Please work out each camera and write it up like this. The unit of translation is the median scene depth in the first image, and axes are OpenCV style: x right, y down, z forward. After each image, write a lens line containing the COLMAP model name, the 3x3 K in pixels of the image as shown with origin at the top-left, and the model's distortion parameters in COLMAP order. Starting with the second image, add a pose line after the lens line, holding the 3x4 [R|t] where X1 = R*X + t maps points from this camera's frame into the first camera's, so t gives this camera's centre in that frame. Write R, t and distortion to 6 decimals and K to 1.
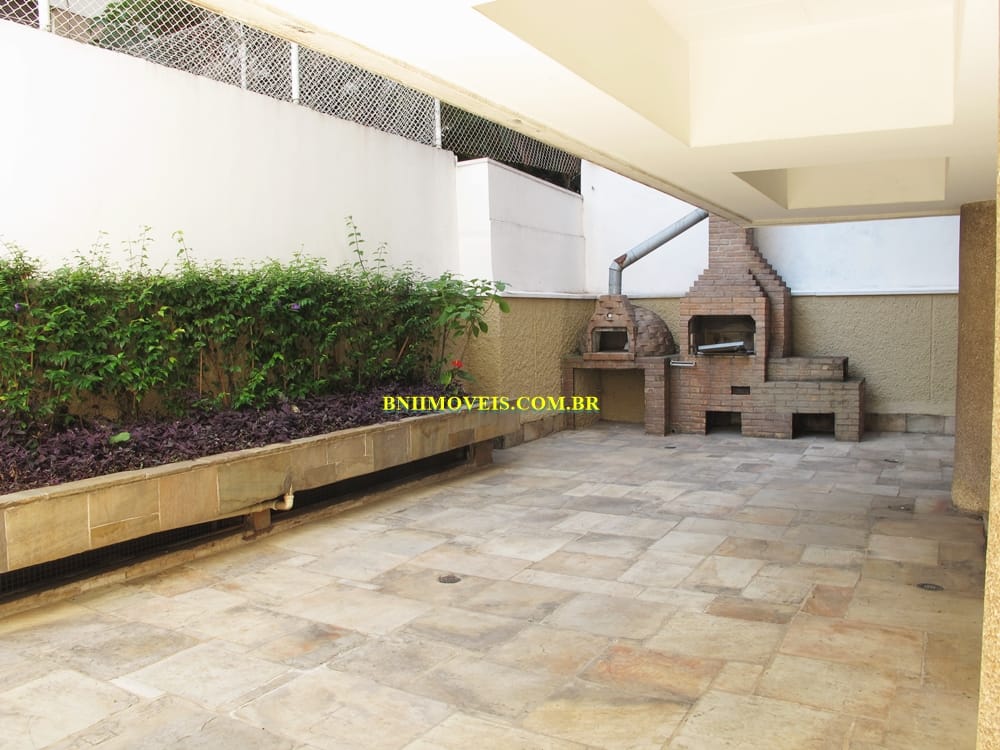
lens RADIAL K [[843.4, 0, 500.5], [0, 843.4, 375.4], [0, 0, 1]] dist [-0.017878, -0.008205]
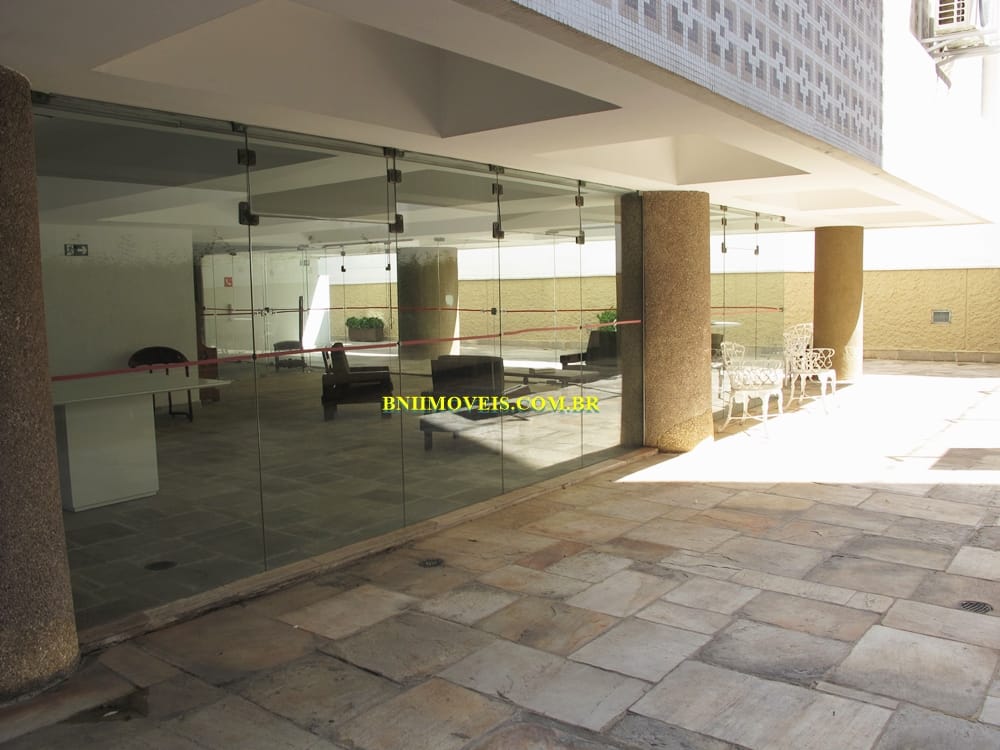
lens RADIAL K [[843.4, 0, 500.5], [0, 843.4, 373.3], [0, 0, 1]] dist [-0.017878, -0.008205]
pose [[-0.986595, -0.000766, 0.163188, 0.266776], [0.027382, 0.985035, 0.170168, -0.130984], [-0.160876, 0.172355, -0.971809, 1.882165]]
